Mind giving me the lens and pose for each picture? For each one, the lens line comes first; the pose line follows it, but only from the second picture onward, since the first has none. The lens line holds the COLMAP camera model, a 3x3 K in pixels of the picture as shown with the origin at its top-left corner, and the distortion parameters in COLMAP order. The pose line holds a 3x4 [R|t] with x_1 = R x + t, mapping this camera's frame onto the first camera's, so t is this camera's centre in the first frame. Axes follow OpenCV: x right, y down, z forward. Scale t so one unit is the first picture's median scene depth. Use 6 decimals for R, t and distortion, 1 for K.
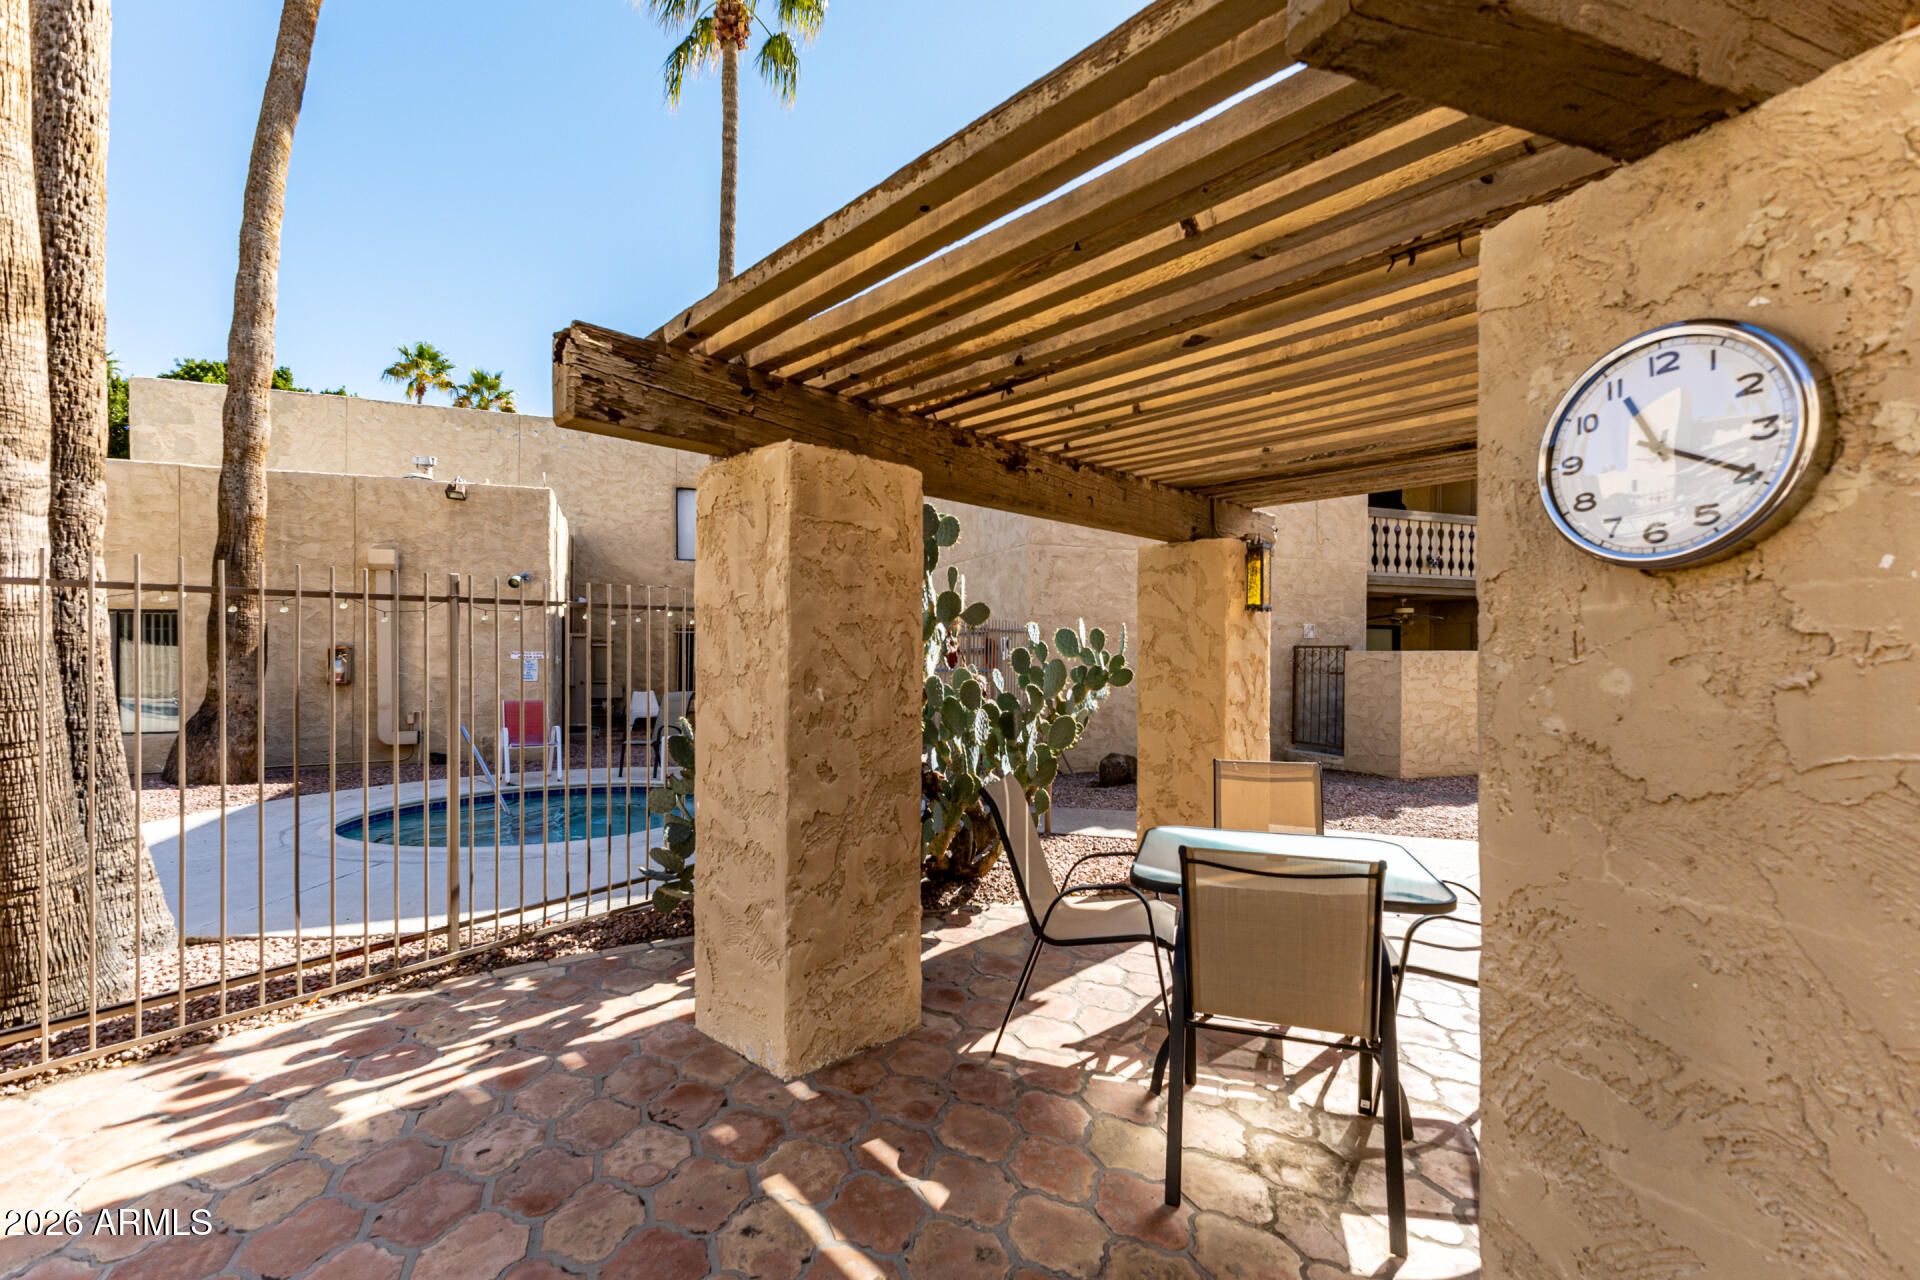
lens RADIAL K [[826.1, 0, 959.0], [0, 826.1, 656.4], [0, 0, 1]] dist [0.010419, 0.000153]
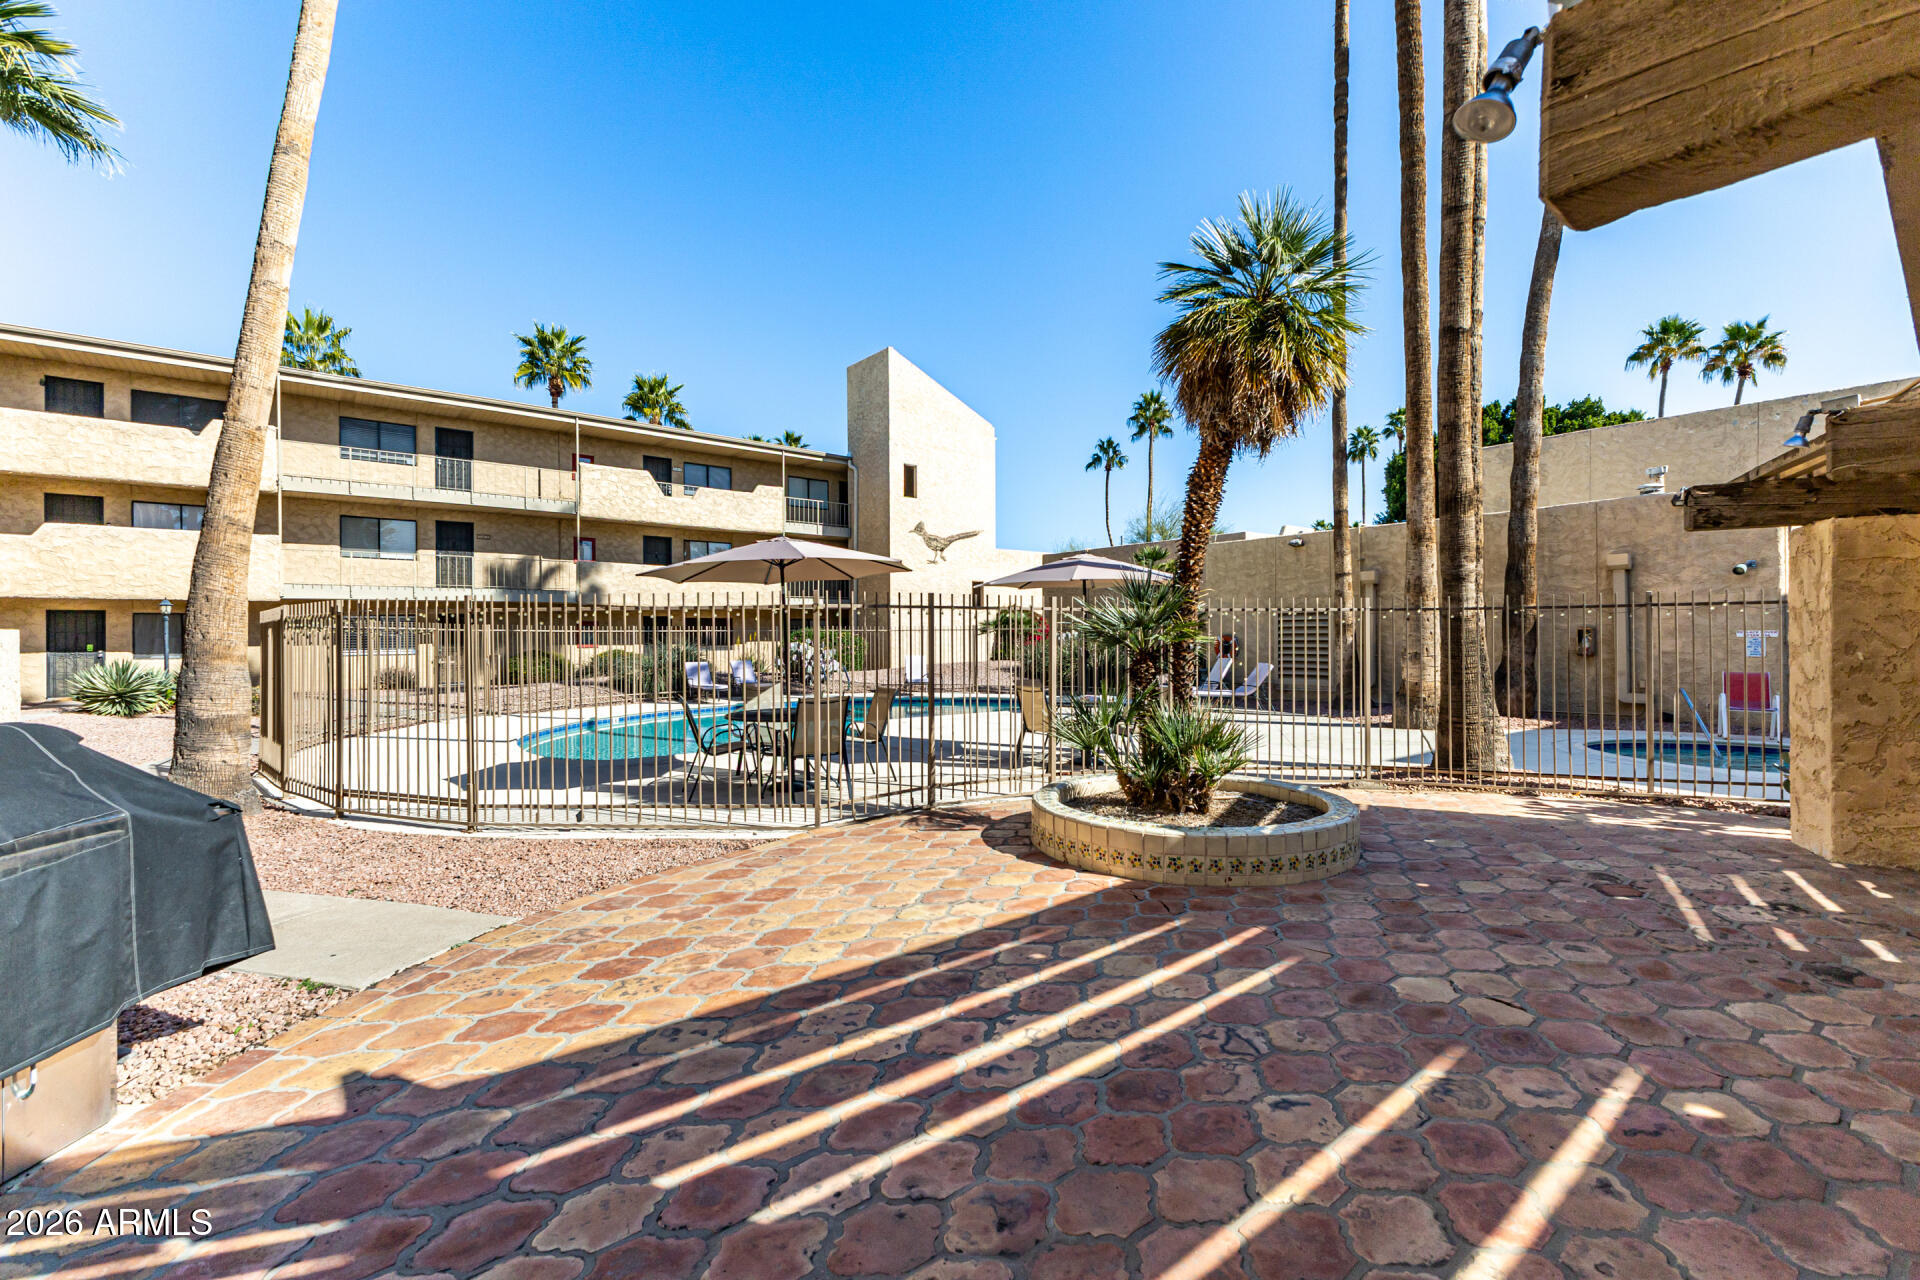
lens RADIAL K [[812.2, 0, 955.2], [0, 812.2, 632.9], [0, 0, 1]] dist [-0.000027, -0.000440]
pose [[0.267821, -0.005739, -0.963452, 0.297039], [0.003092, 0.999982, -0.005097, -0.000436], [0.963464, -0.001614, 0.267834, -0.402900]]
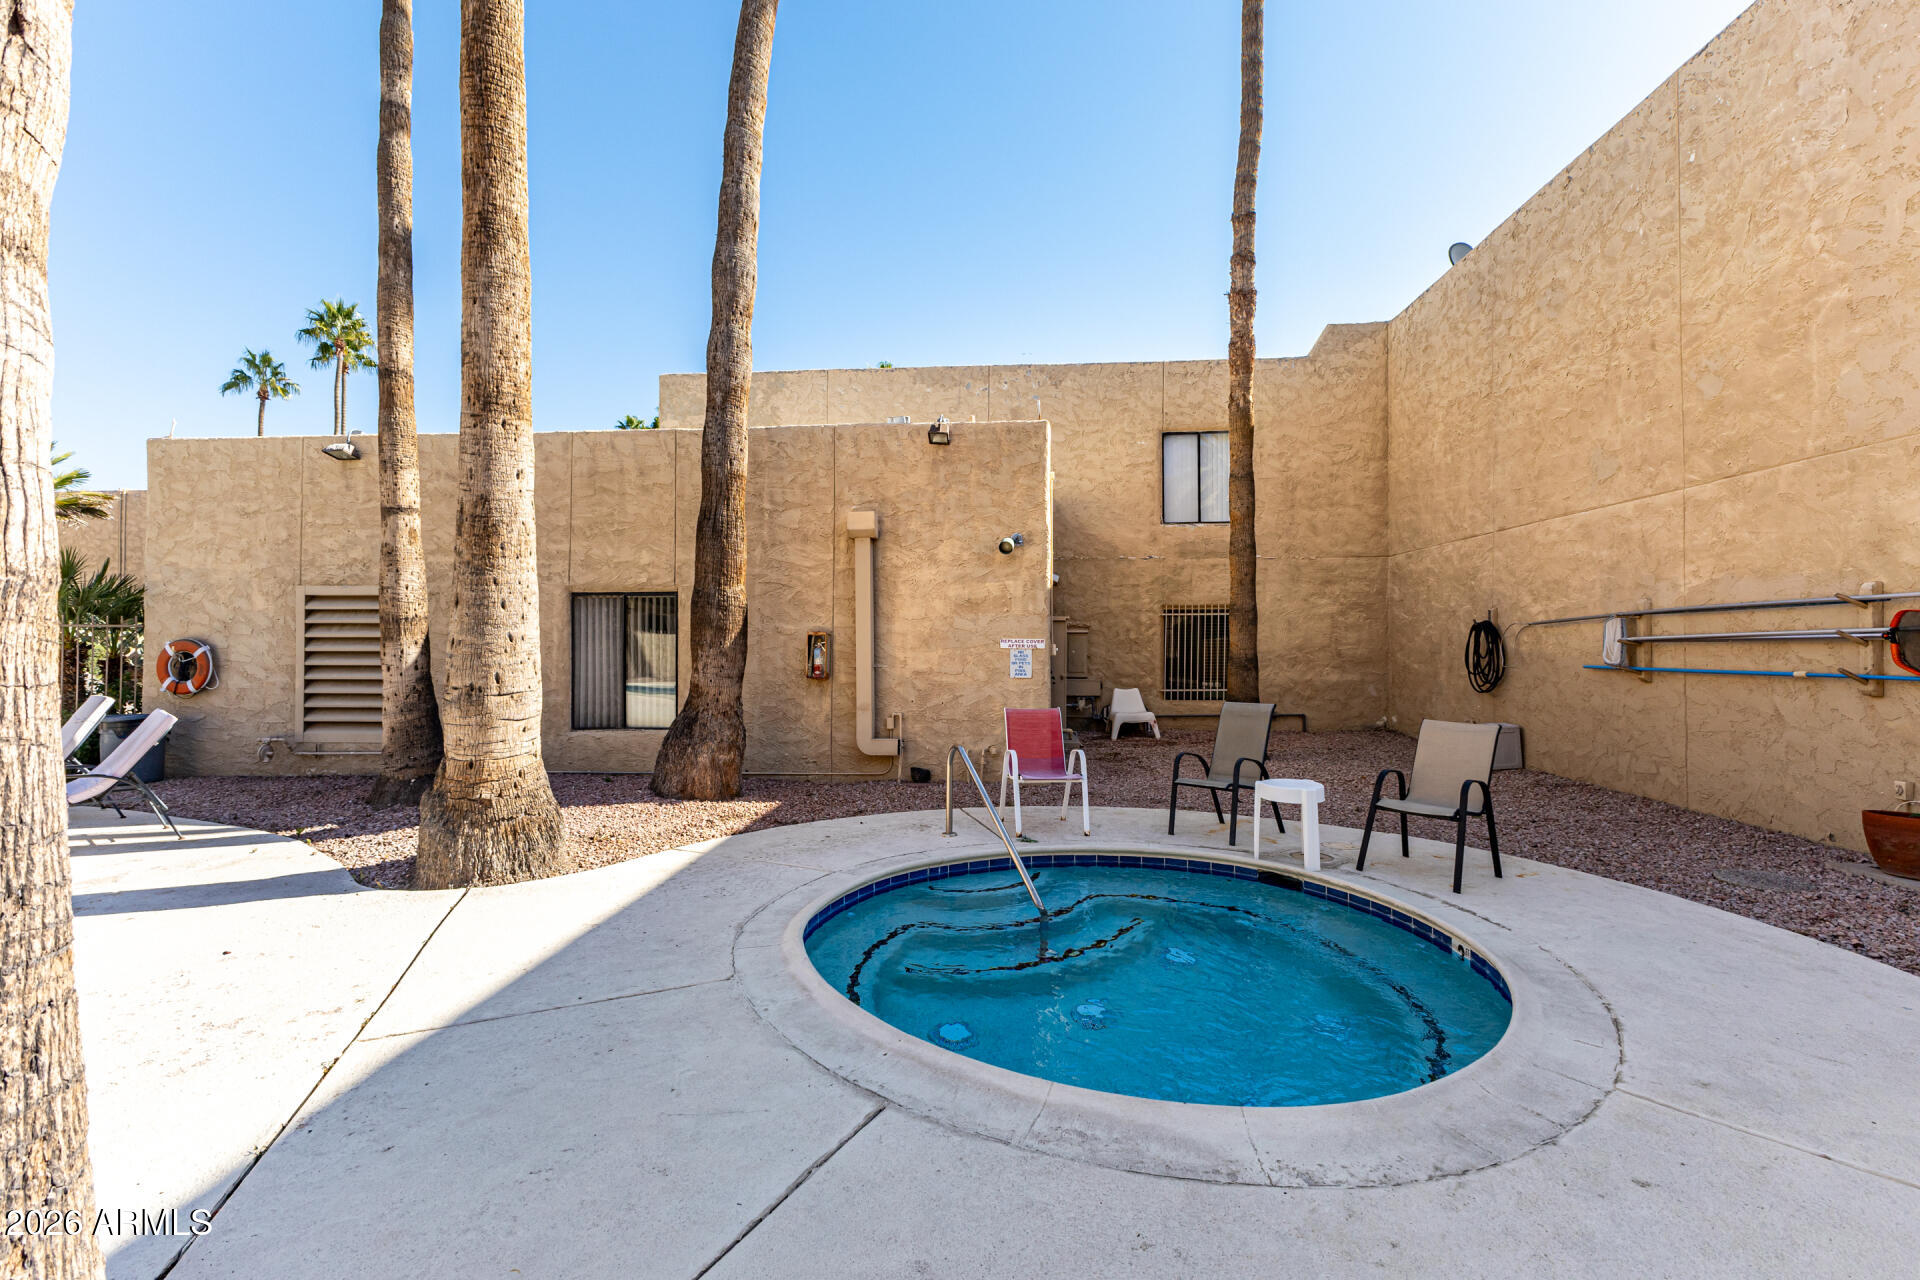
lens RADIAL K [[826.1, 0, 959.0], [0, 826.1, 656.4], [0, 0, 1]] dist [0.010419, 0.000153]
pose [[0.888780, 0.009655, -0.458232, -0.270157], [-0.003767, 0.999898, 0.013761, -0.000003], [0.458319, -0.010505, 0.888726, 0.367588]]
